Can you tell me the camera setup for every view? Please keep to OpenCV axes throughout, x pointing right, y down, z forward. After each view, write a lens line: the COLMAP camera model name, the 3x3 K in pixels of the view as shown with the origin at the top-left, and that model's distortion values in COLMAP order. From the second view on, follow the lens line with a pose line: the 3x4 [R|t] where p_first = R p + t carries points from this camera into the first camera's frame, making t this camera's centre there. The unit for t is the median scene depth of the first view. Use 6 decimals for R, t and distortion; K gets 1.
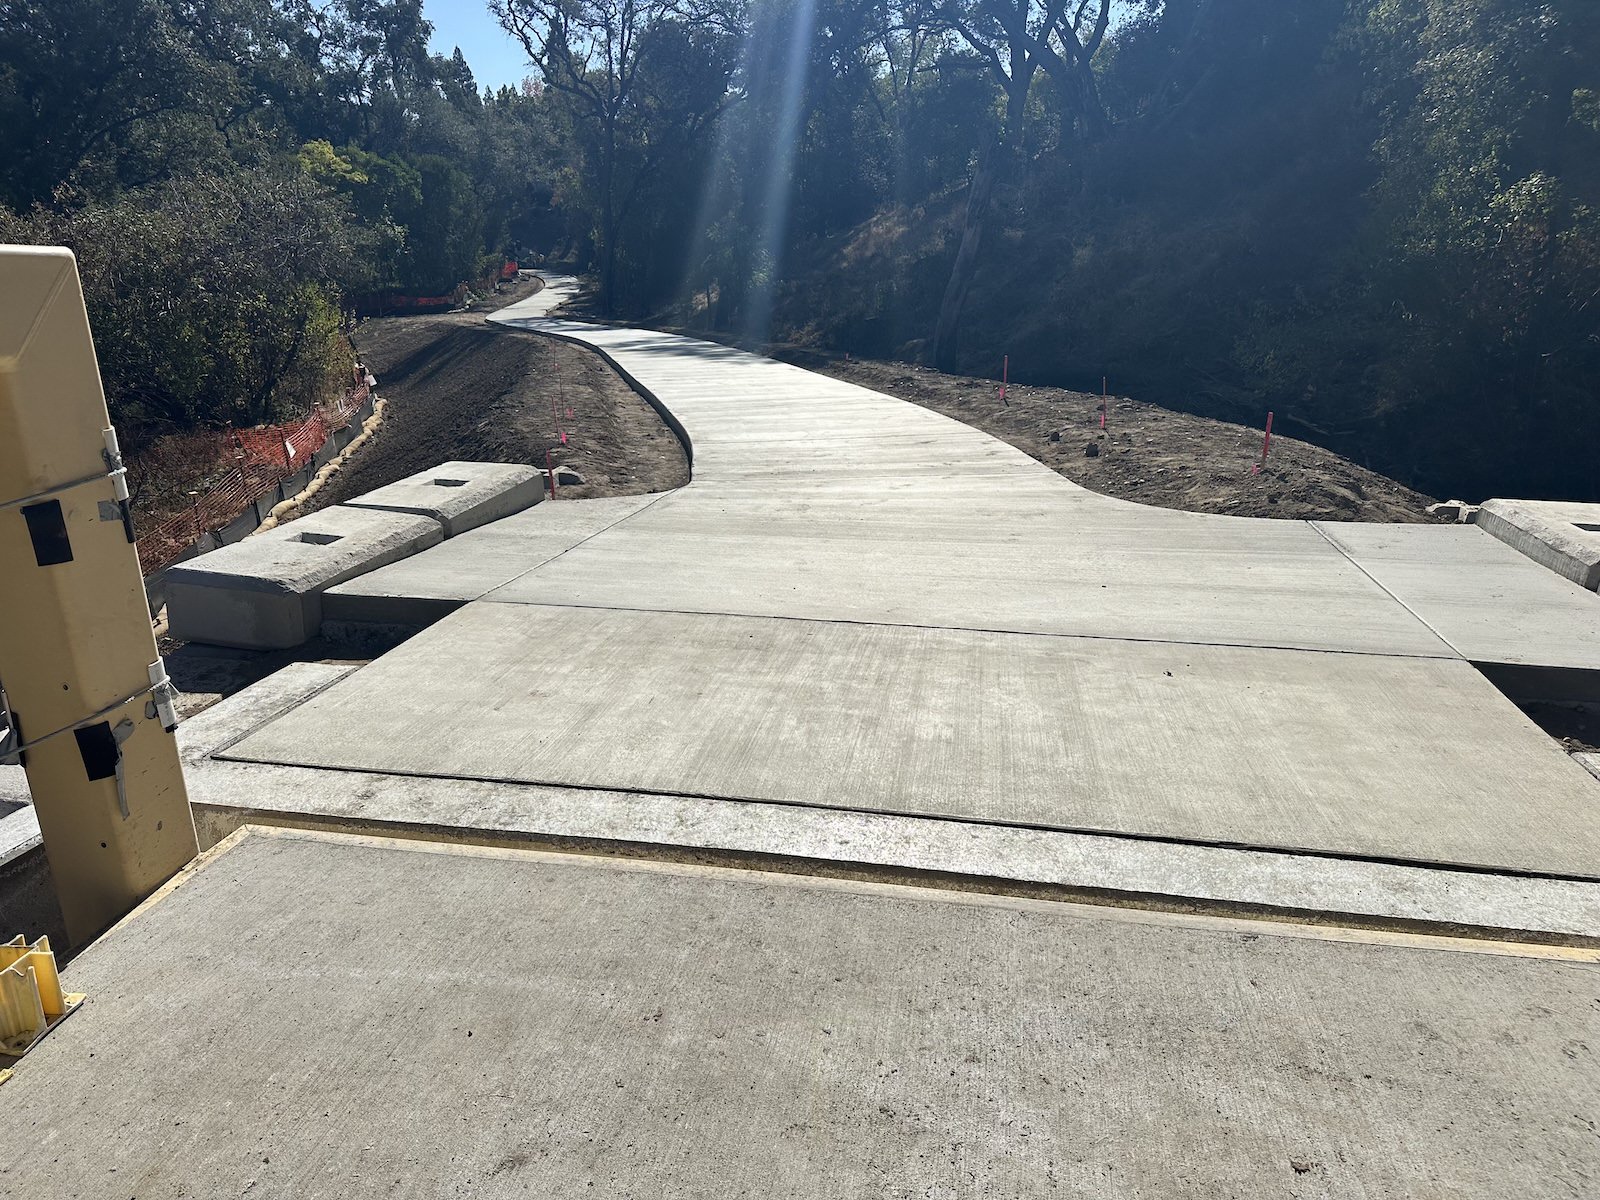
lens RADIAL K [[1135.0, 0, 801.6], [0, 1135.0, 598.8], [0, 0, 1]] dist [0.088063, -0.128150]
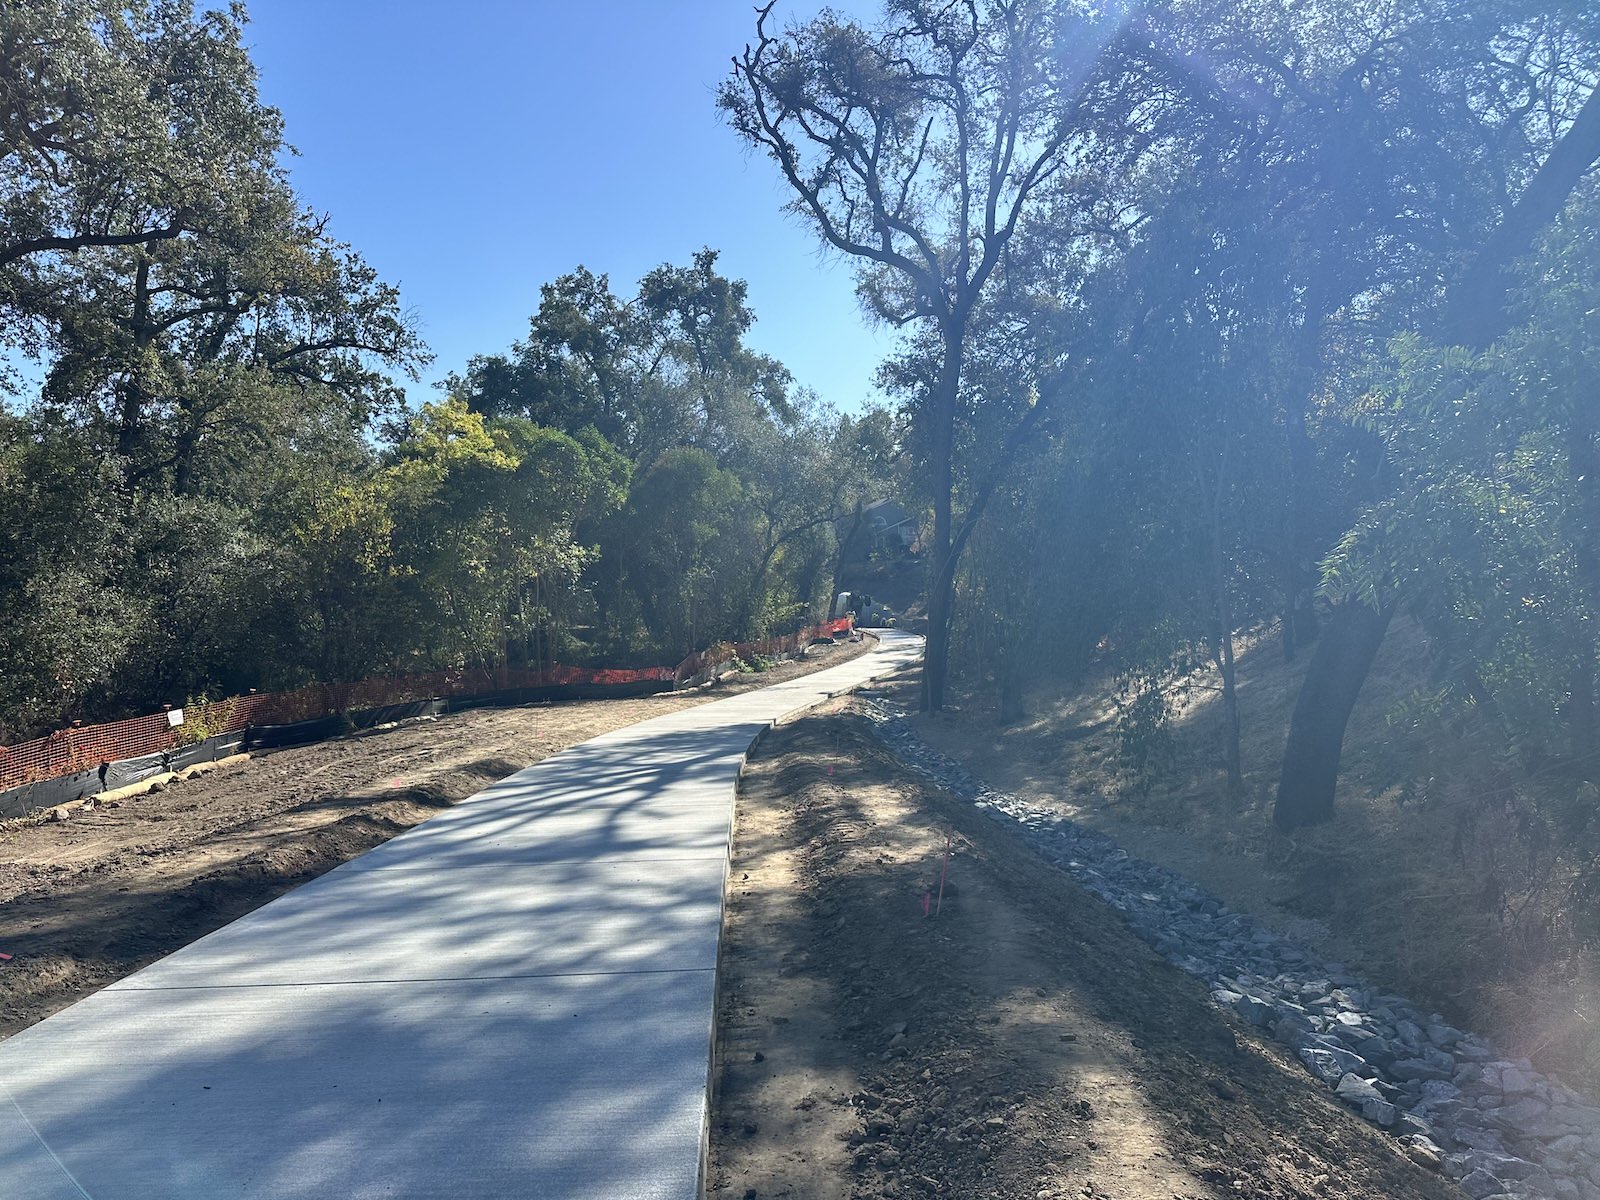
lens RADIAL K [[1119.5, 0, 800.0], [0, 1119.5, 600.0], [0, 0, 1]] dist [0.172696, -0.387094]
pose [[0.946034, 0.007009, -0.323991, -0.257204], [-0.104667, 0.952793, -0.285011, -0.564539], [0.306699, 0.303541, 0.902108, 1.996671]]
